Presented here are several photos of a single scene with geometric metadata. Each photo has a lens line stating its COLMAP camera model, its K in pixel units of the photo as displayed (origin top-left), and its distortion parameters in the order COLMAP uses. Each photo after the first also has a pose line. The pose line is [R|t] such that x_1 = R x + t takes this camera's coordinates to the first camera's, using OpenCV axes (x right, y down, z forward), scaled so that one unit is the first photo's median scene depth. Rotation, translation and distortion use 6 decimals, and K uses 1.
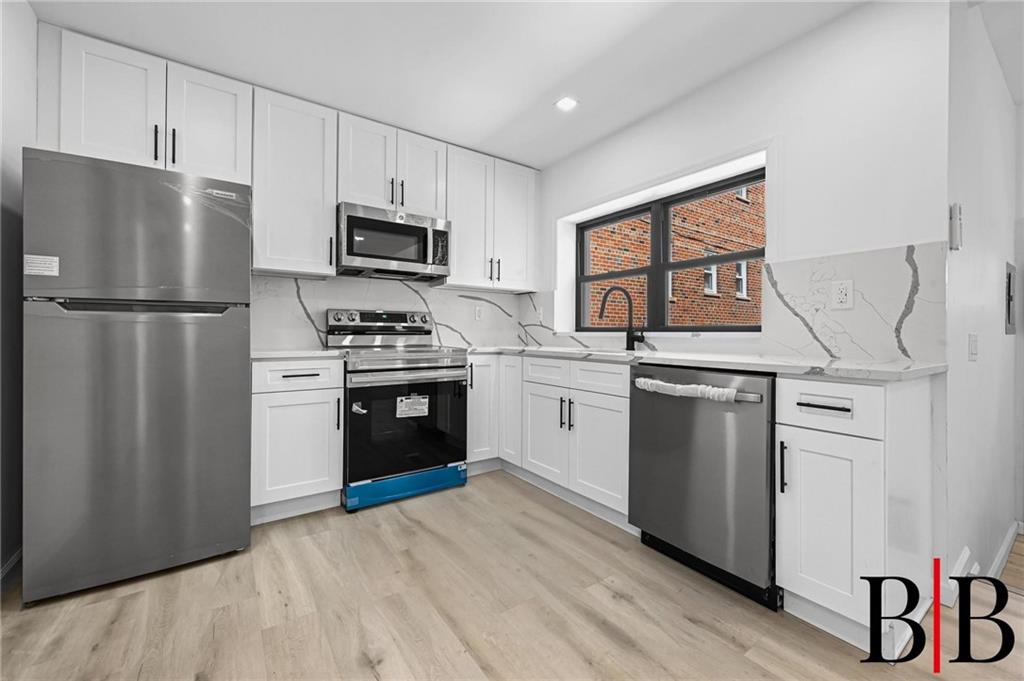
lens RADIAL K [[409.6, 0, 528.5], [0, 409.6, 330.0], [0, 0, 1]] dist [0.000678, 0.000293]
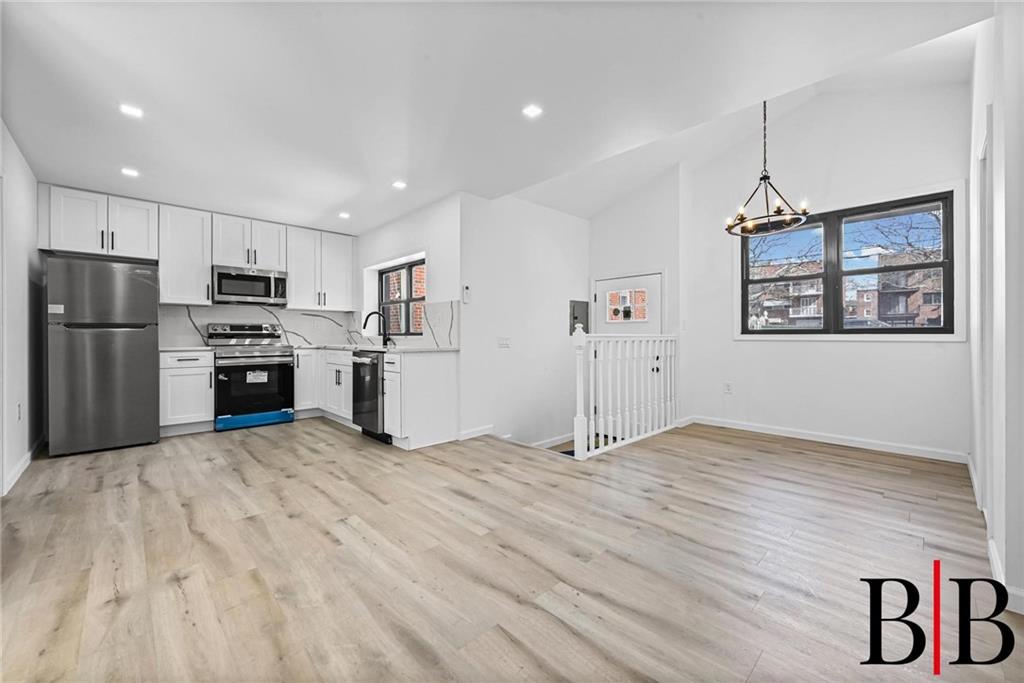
lens RADIAL K [[419.7, 0, 541.7], [0, 419.7, 336.0], [0, 0, 1]] dist [-0.000146, -0.000174]
pose [[0.990166, -0.007354, 0.139706, 0.710430], [0.006318, 0.999949, 0.007859, -0.004720], [-0.139757, -0.006899, 0.990162, -1.032046]]
